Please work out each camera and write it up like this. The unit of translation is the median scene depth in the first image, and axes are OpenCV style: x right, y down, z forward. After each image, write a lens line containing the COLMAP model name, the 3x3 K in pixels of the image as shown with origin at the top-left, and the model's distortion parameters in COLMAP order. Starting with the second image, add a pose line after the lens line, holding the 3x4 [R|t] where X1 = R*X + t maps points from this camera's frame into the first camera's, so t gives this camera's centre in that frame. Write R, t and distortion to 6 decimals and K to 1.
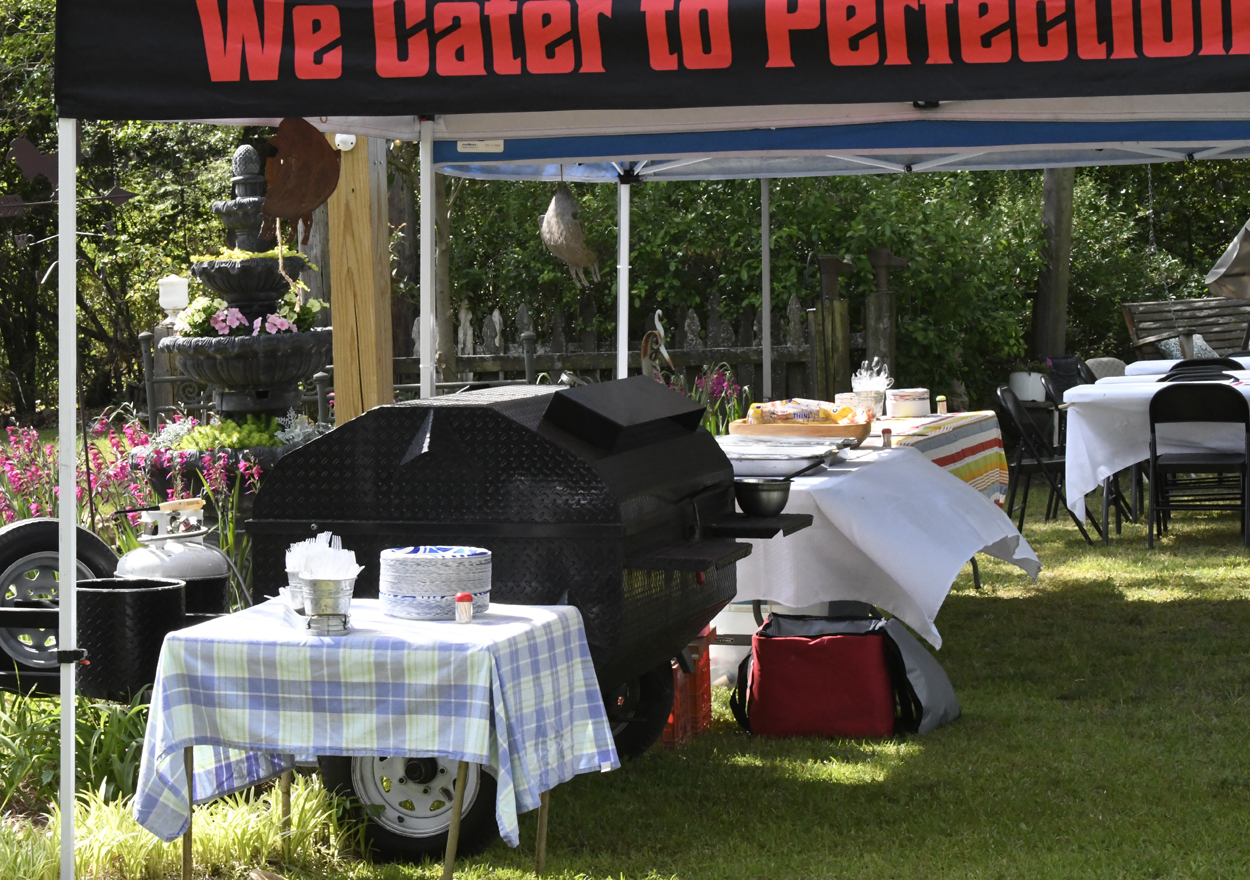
lens RADIAL K [[3628.9, 0, 621.5], [0, 3628.9, 442.5], [0, 0, 1]] dist [-0.036369, 0.000000]
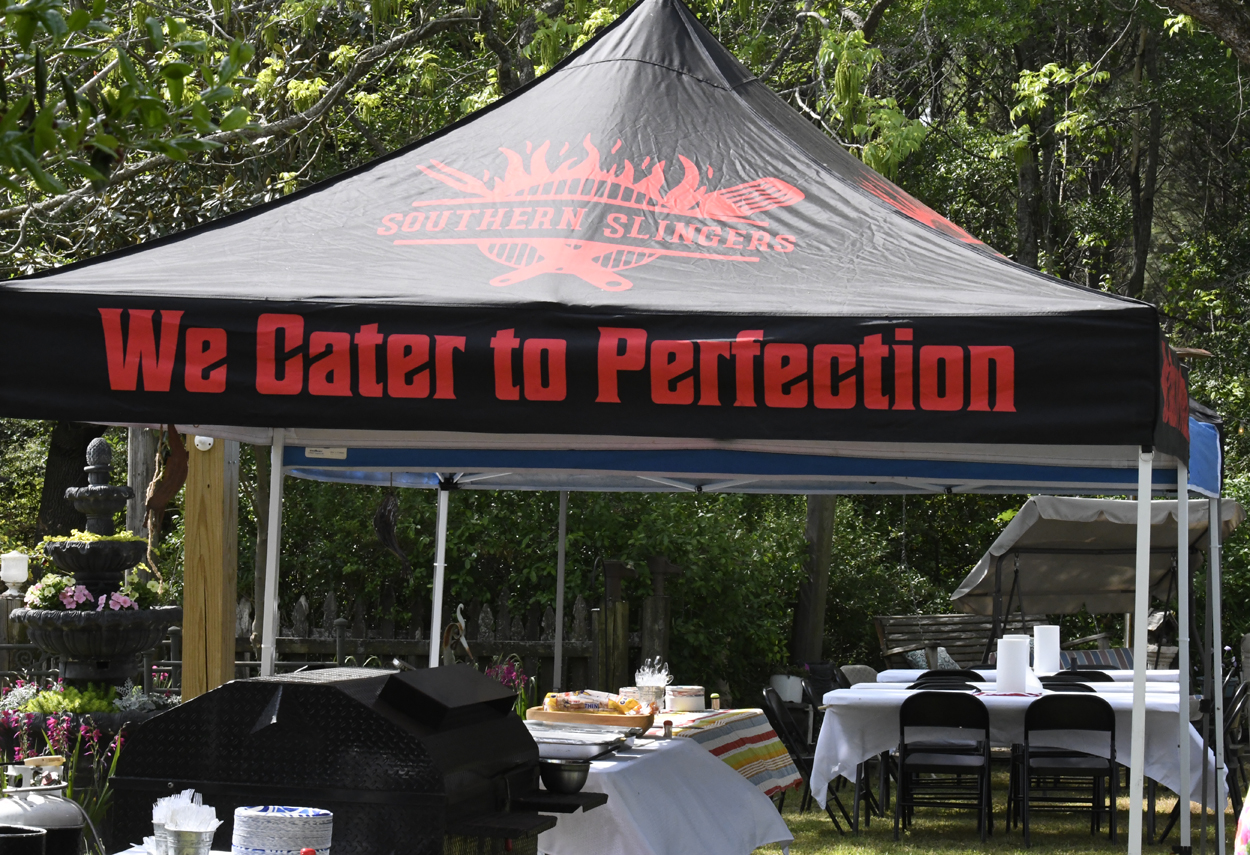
lens RADIAL K [[3749.1, 0, 626.7], [0, 3749.1, 425.5], [0, 0, 1]] dist [-0.095452, 0.000000]
pose [[0.995636, 0.049042, 0.079398, -0.035851], [-0.042319, 0.995545, -0.084253, 0.003435], [-0.083177, 0.080525, 0.993276, -0.148969]]
